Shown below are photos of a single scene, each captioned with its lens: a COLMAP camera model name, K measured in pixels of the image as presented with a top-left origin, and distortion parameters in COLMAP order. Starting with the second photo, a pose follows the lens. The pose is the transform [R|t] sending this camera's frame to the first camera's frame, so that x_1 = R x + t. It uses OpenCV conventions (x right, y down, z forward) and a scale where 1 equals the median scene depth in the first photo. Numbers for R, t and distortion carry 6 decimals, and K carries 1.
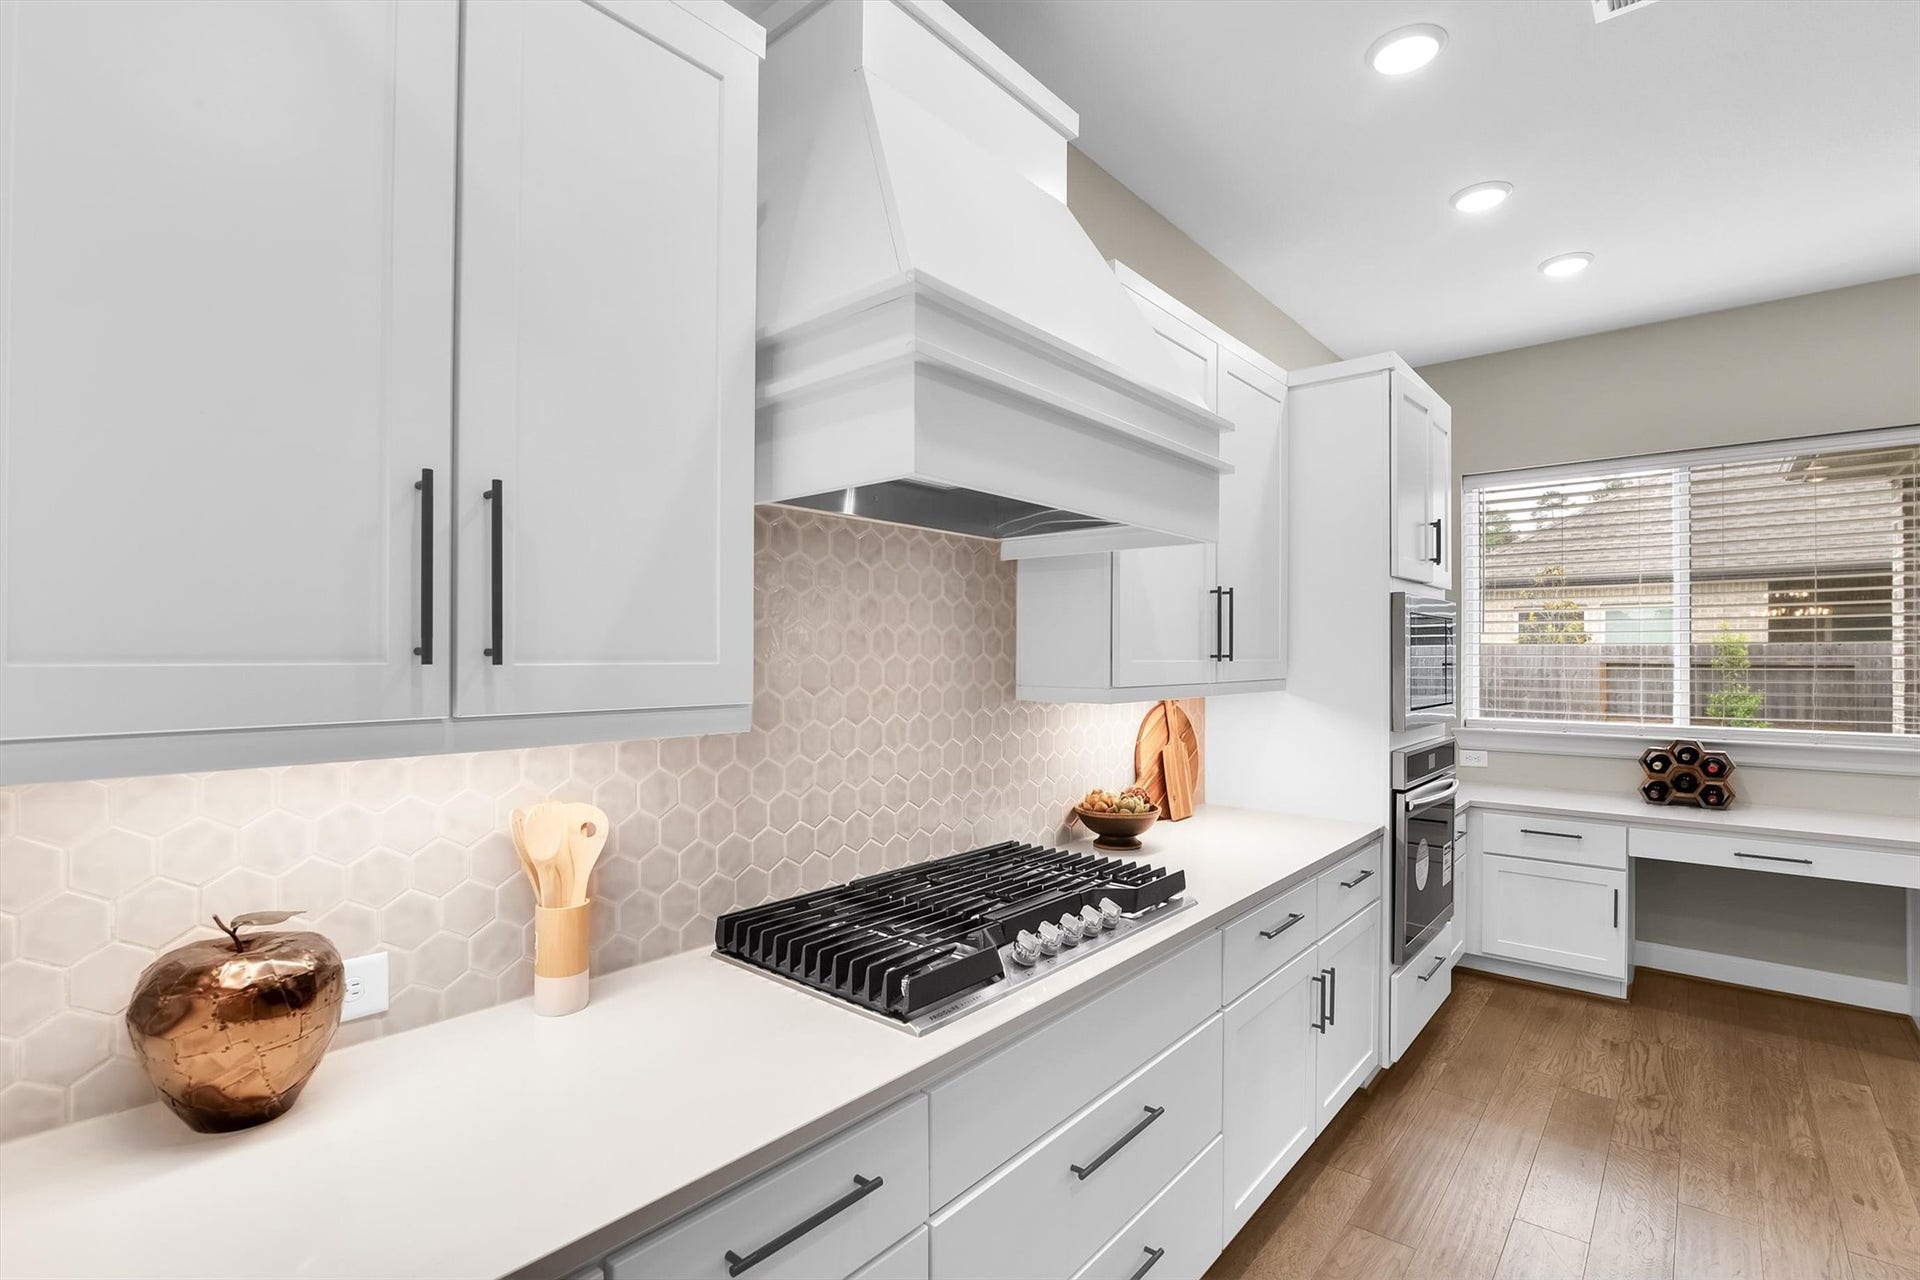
lens RADIAL K [[872.9, 0, 960.0], [0, 872.9, 640.0], [0, 0, 1]] dist [0.002613, 0.000285]
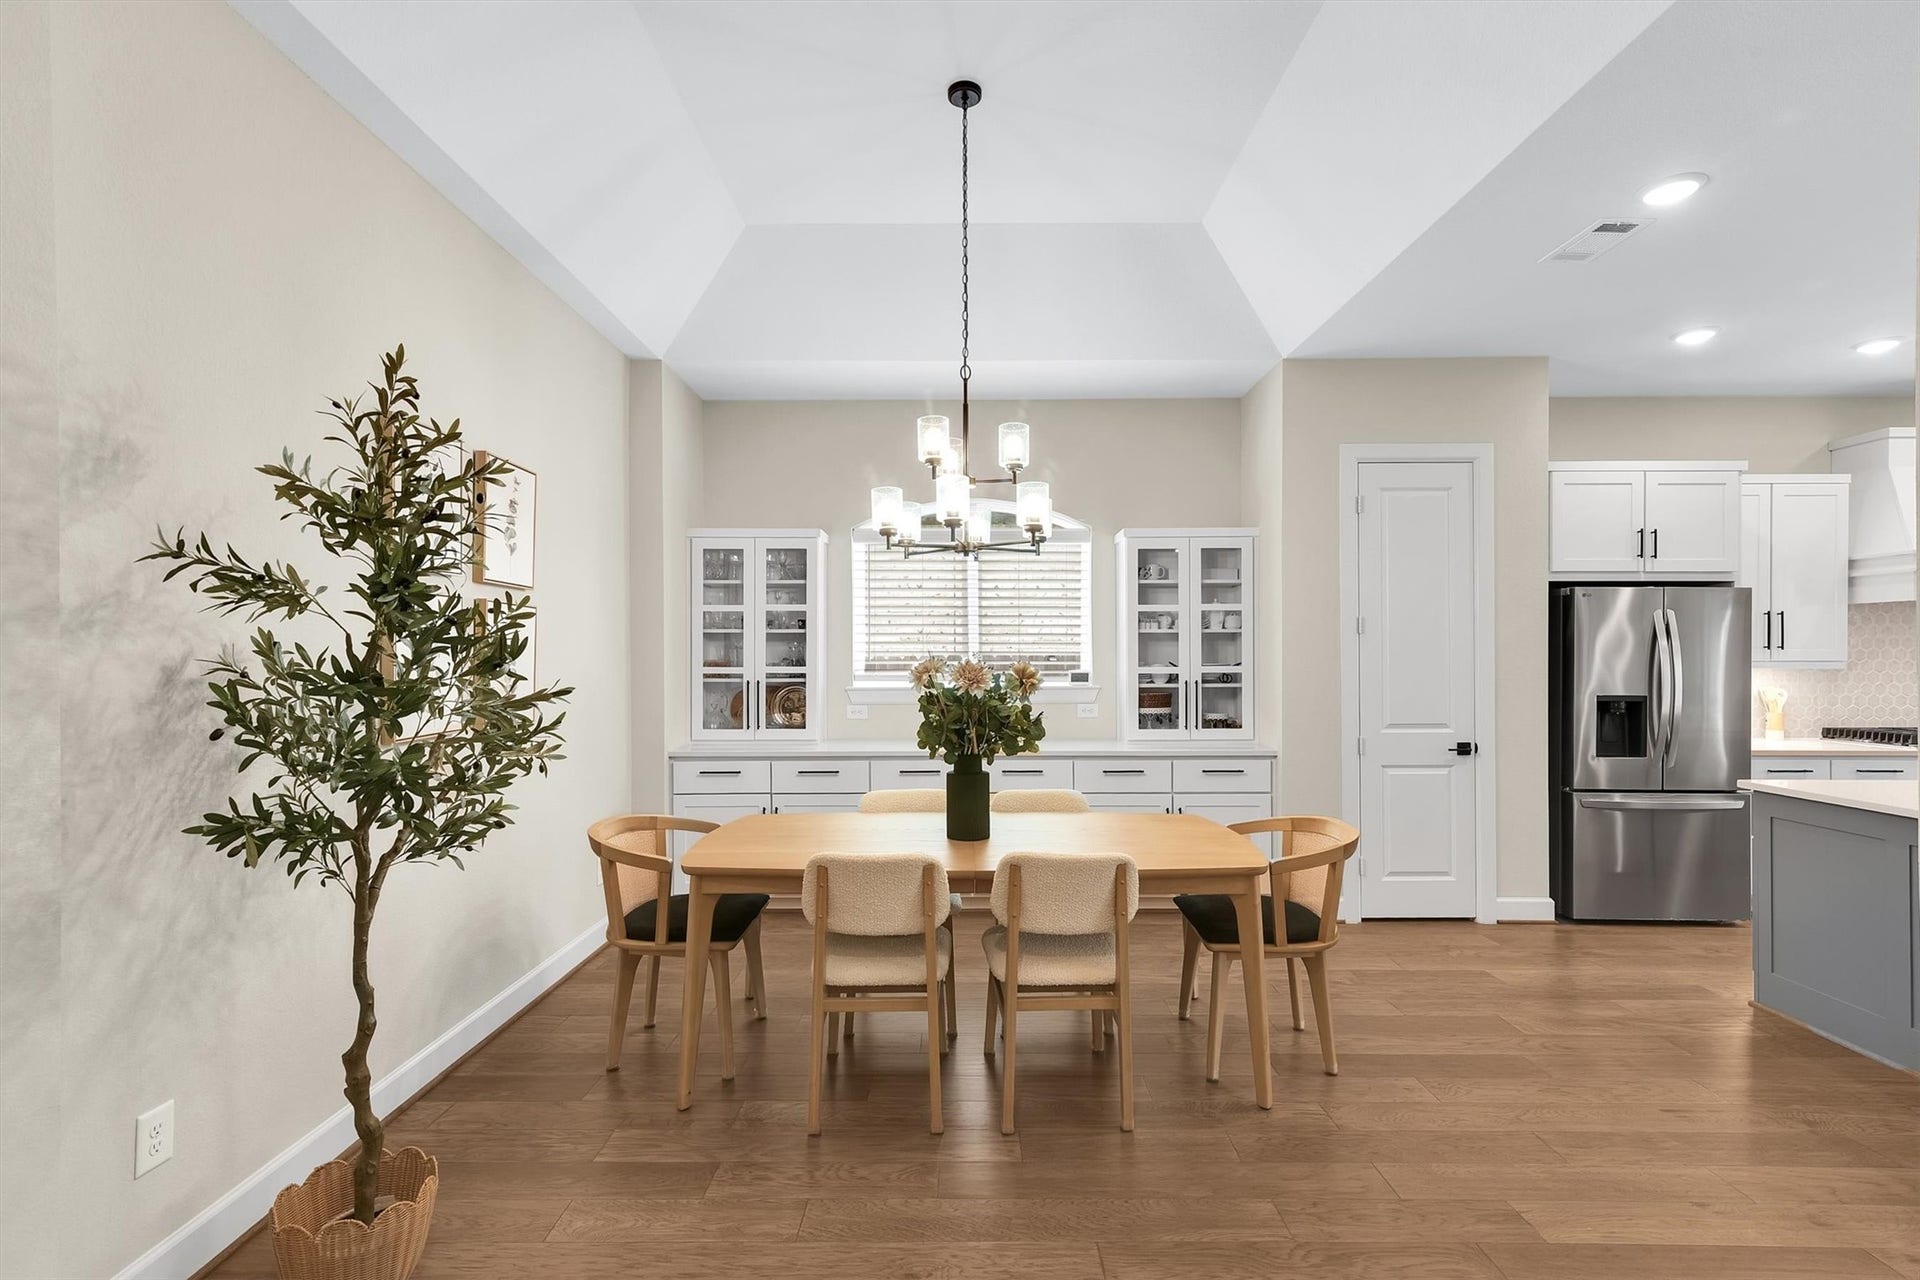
lens RADIAL K [[872.9, 0, 960.0], [0, 872.9, 640.0], [0, 0, 1]] dist [0.002613, 0.000285]
pose [[0.648078, -0.001941, -0.761571, 0.140194], [0.006318, 0.999976, 0.002828, -0.043128], [0.761548, -0.006644, 0.648075, -4.039419]]
